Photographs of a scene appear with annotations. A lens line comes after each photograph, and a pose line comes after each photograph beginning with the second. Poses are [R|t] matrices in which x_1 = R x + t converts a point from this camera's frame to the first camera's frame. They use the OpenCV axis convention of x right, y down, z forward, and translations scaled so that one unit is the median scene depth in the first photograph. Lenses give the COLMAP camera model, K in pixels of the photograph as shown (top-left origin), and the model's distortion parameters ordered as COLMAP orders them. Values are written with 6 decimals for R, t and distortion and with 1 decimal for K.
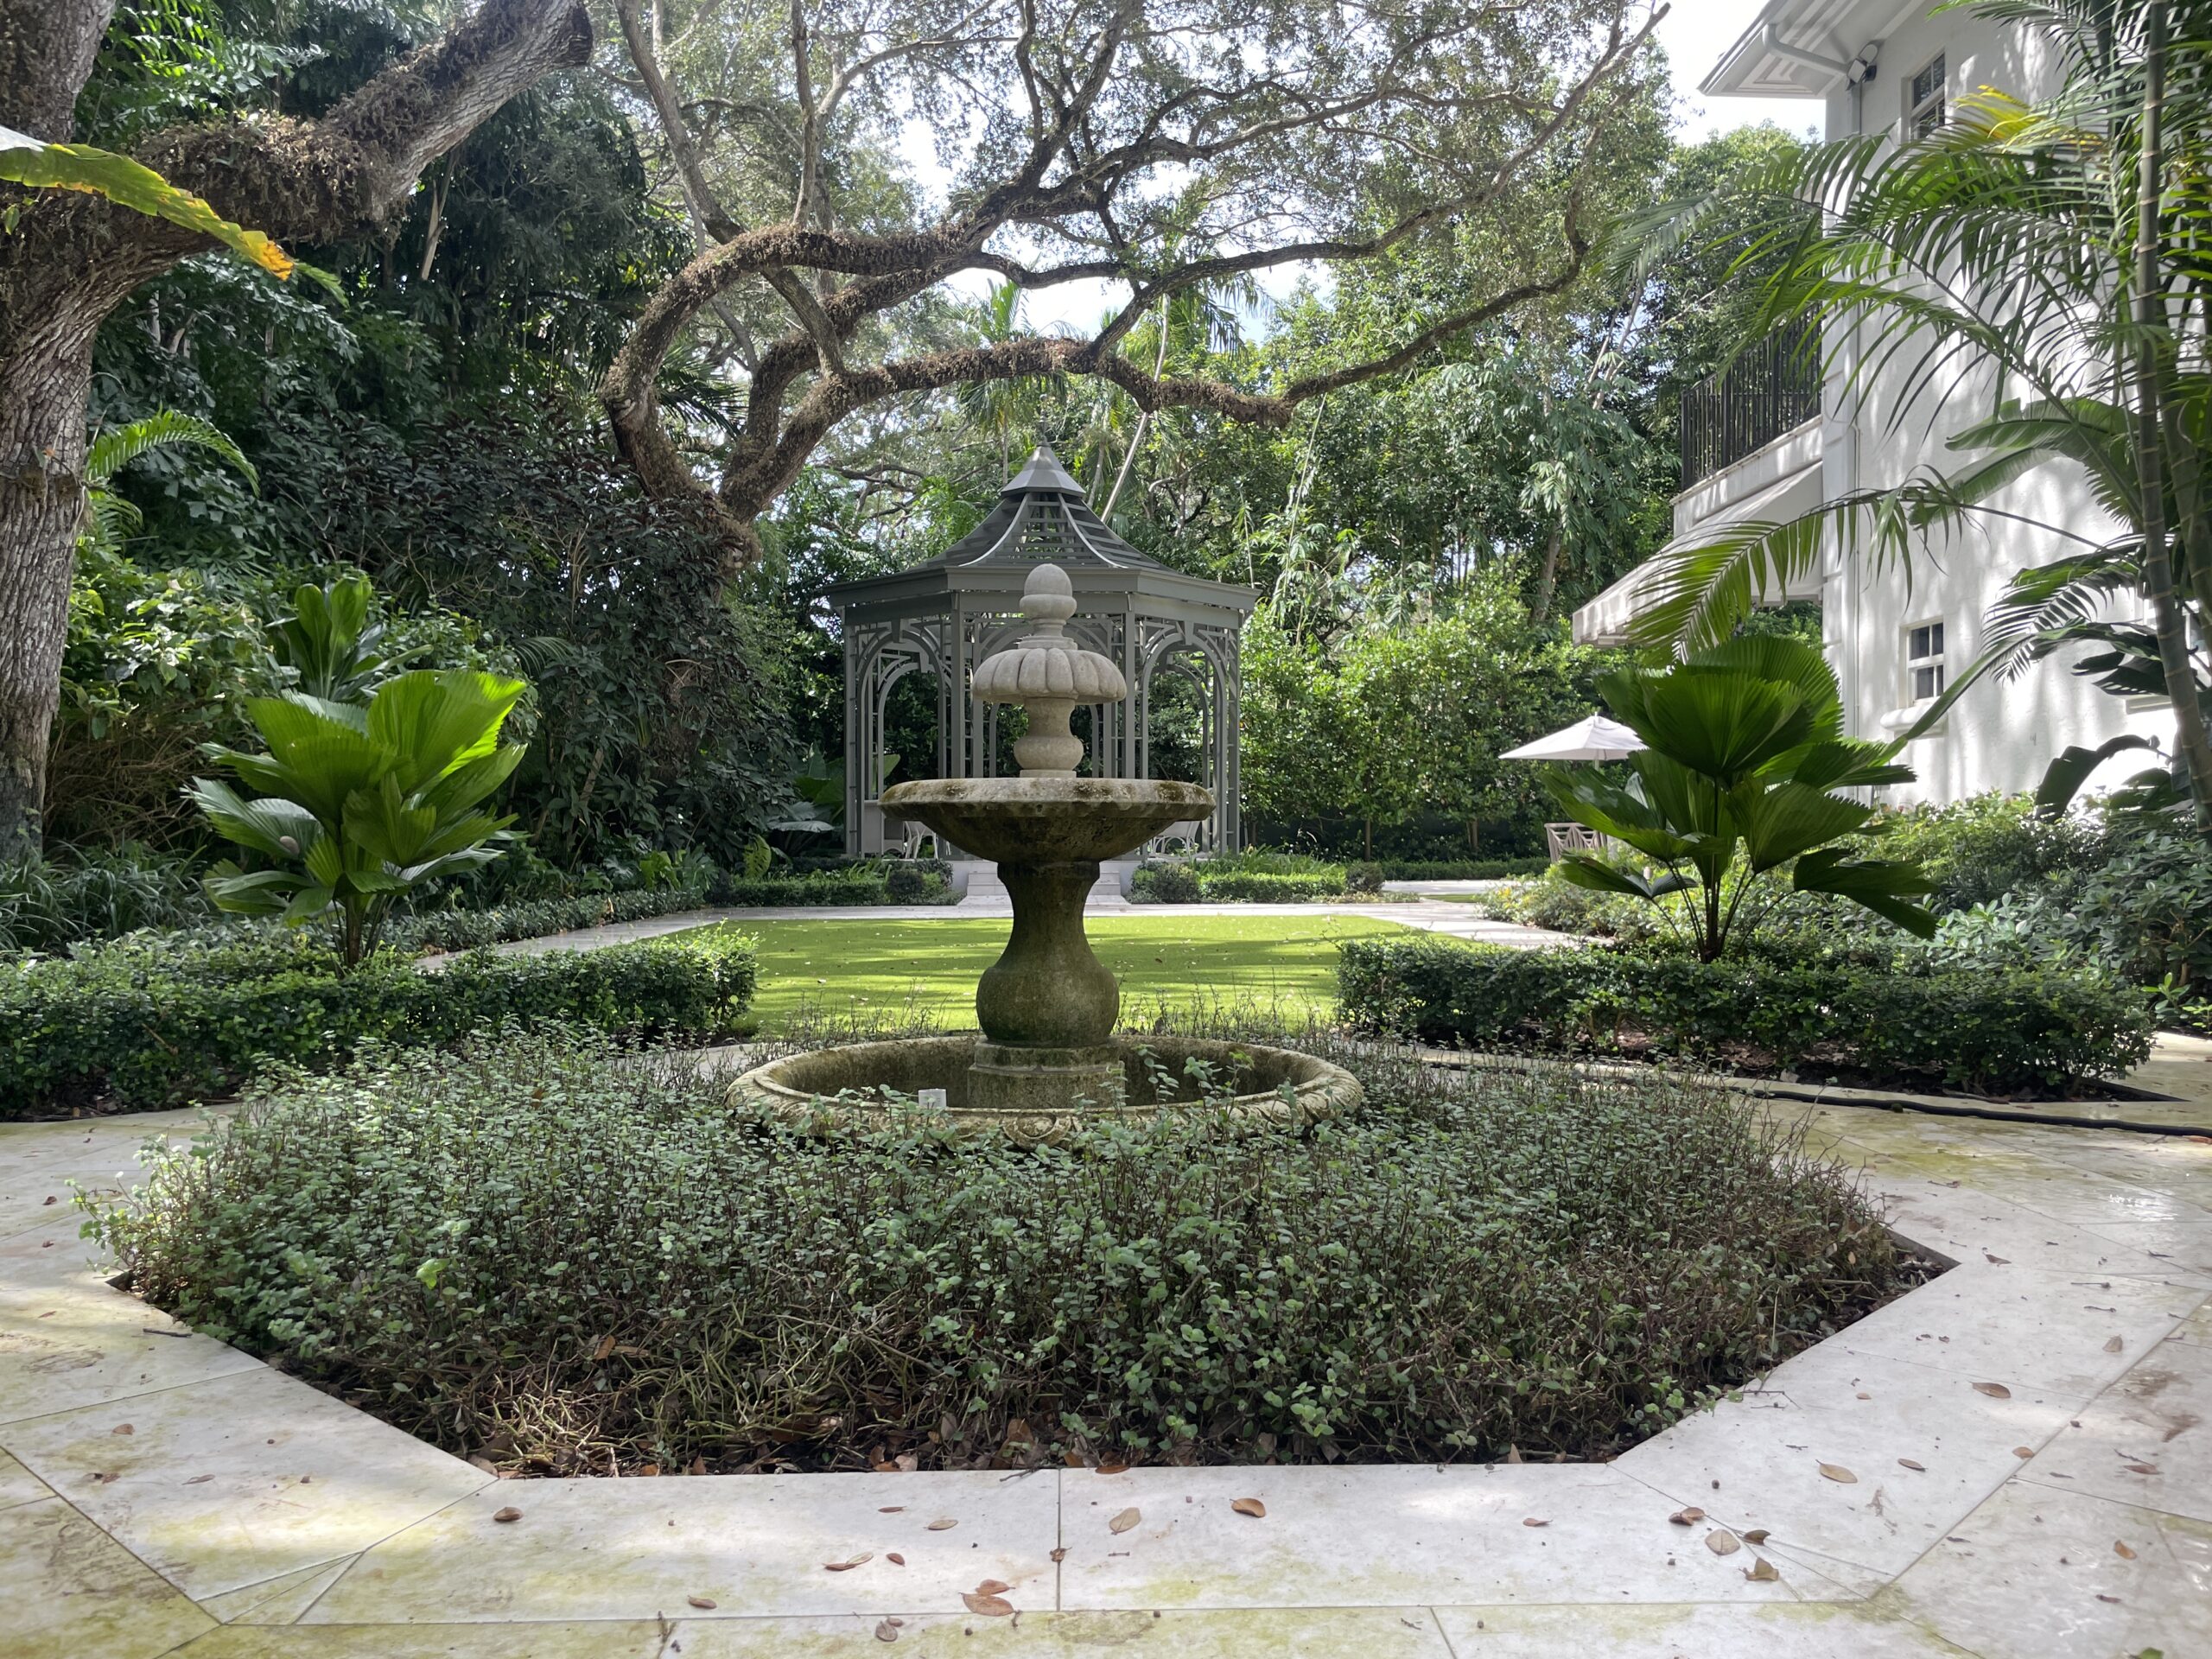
lens RADIAL K [[1704.2, 0, 1116.6], [0, 1704.2, 847.2], [0, 0, 1]] dist [0.098882, -0.144358]
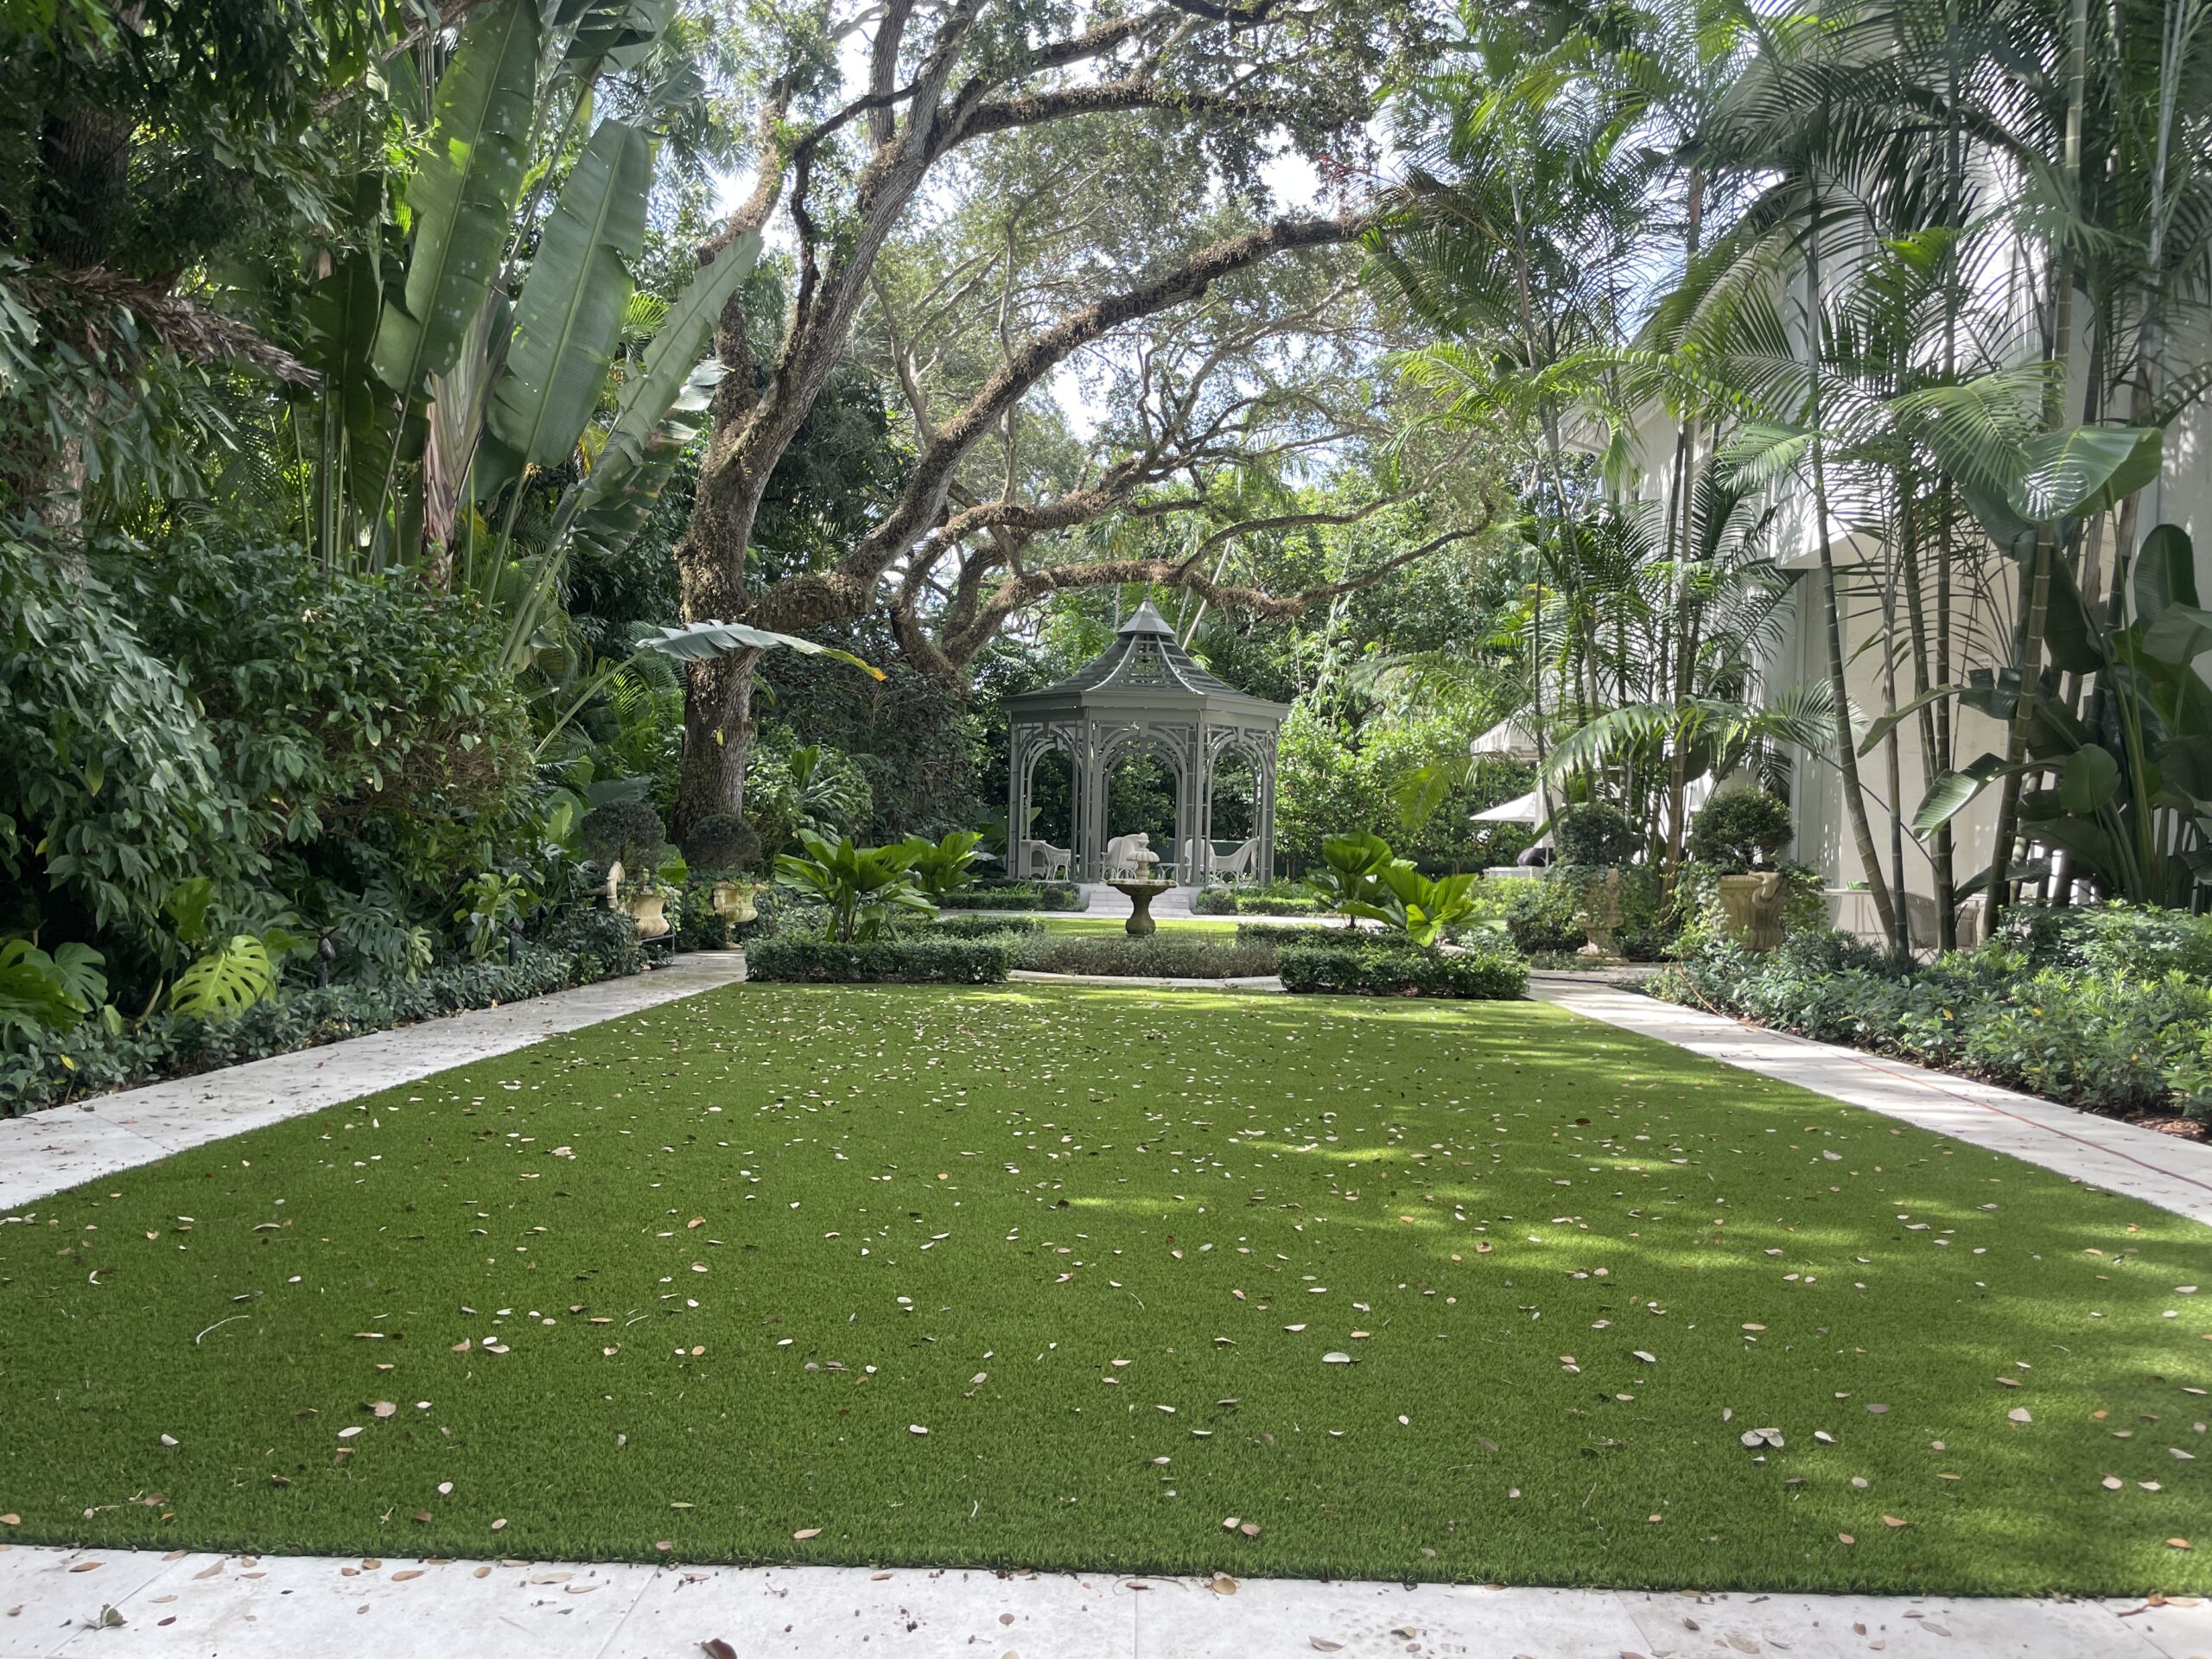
lens RADIAL K [[1696.3, 0, 1124.5], [0, 1696.3, 870.4], [0, 0, 1]] dist [0.114707, -0.142993]
pose [[0.998288, 0.028068, -0.051323, 0.023213], [-0.027917, 0.999604, 0.003648, -0.011477], [0.051405, -0.002209, 0.998675, -0.566921]]
